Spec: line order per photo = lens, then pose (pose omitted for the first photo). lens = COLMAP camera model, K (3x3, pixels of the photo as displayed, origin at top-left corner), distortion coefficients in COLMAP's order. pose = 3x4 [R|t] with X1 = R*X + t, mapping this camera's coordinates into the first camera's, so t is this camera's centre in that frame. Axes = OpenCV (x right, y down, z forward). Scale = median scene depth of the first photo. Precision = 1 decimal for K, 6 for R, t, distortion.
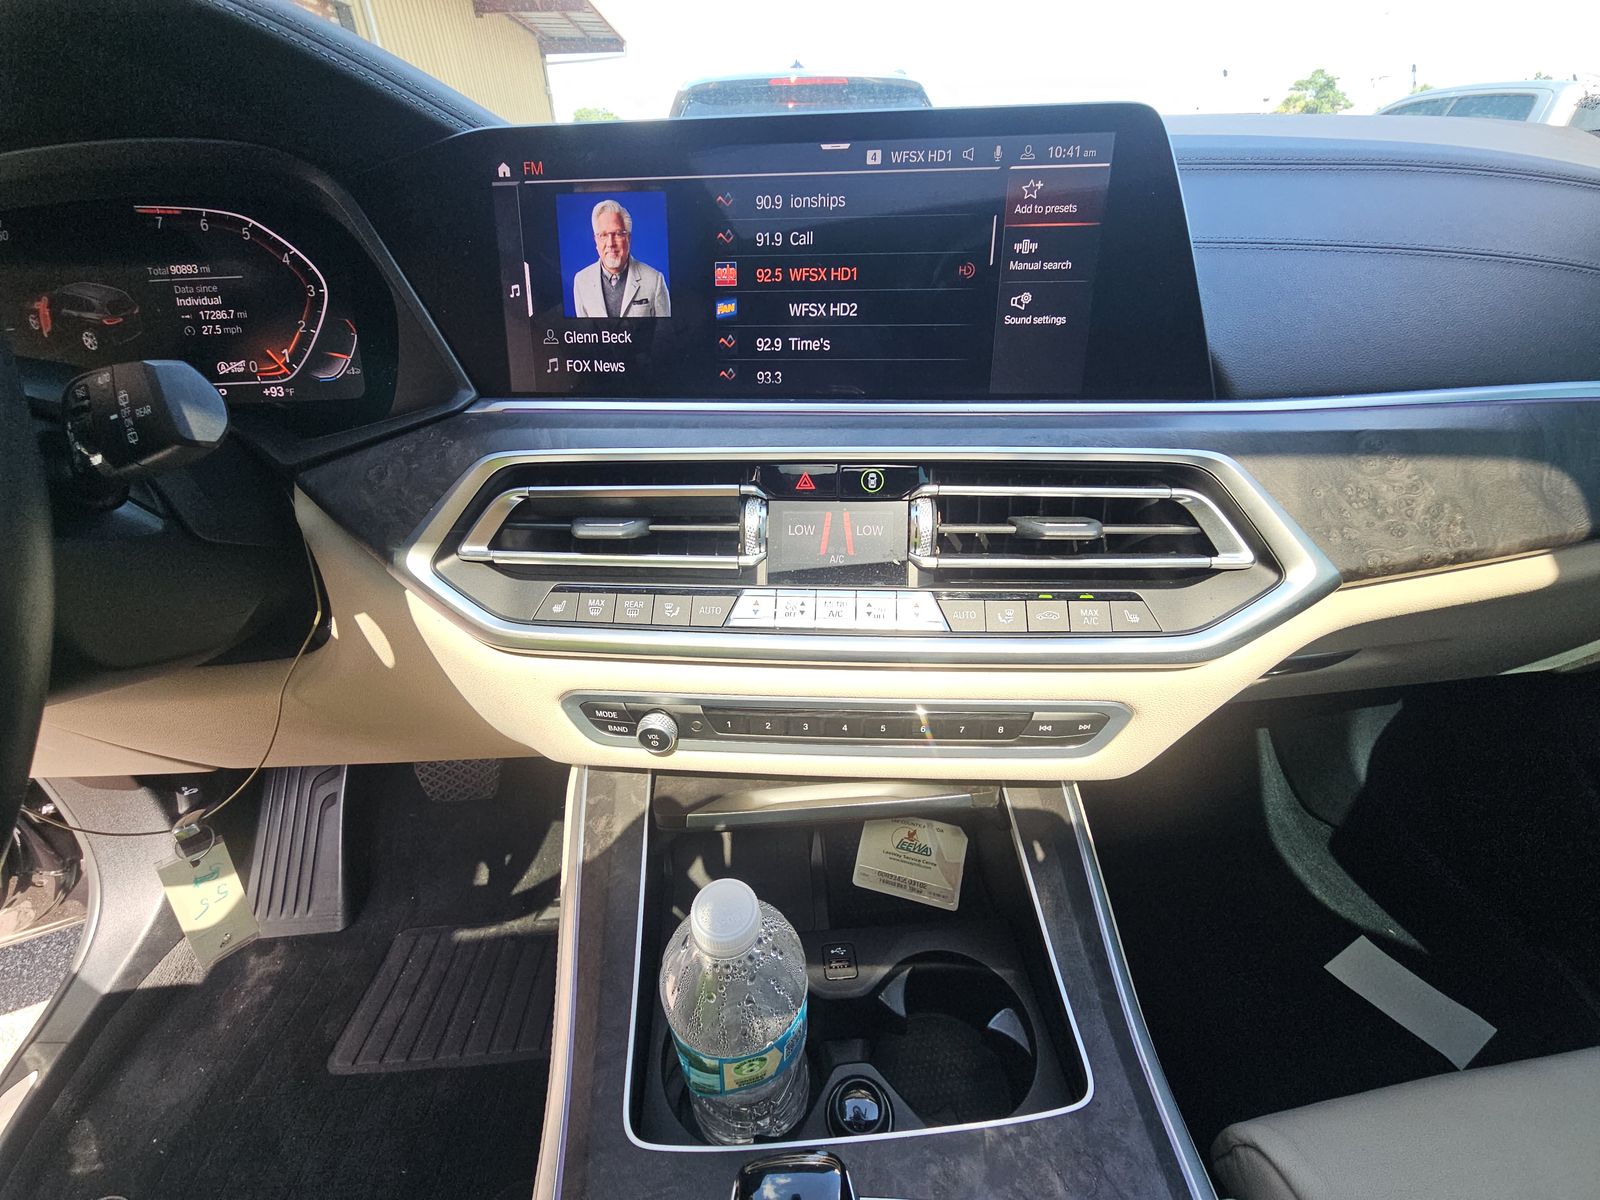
lens RADIAL K [[643.1, 0, 796.3], [0, 643.1, 597.0], [0, 0, 1]] dist [0.010259, -0.009803]
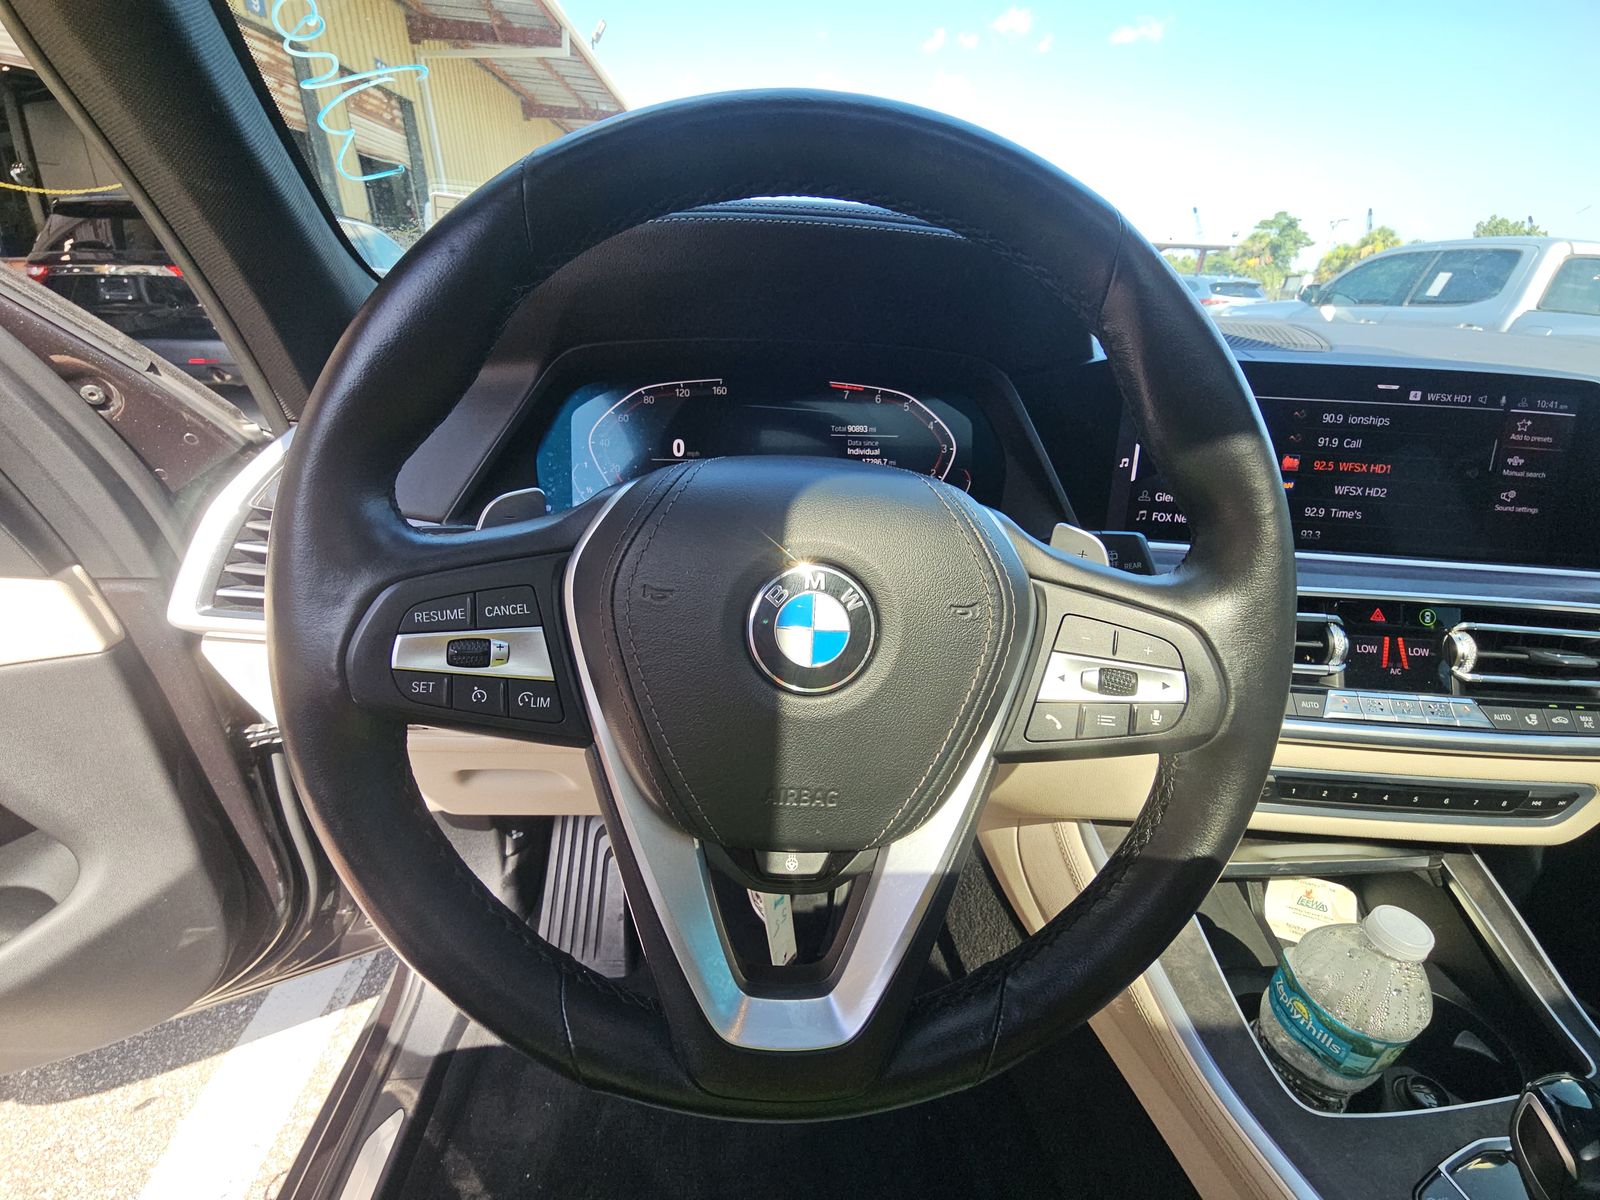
lens RADIAL K [[638.7, 0, 800.2], [0, 638.7, 602.9], [0, 0, 1]] dist [0.014393, -0.009935]
pose [[0.998348, 0.052379, 0.023629, -1.195971], [-0.049588, 0.993098, -0.106289, 0.004727], [-0.029033, 0.104941, 0.994055, -0.328888]]
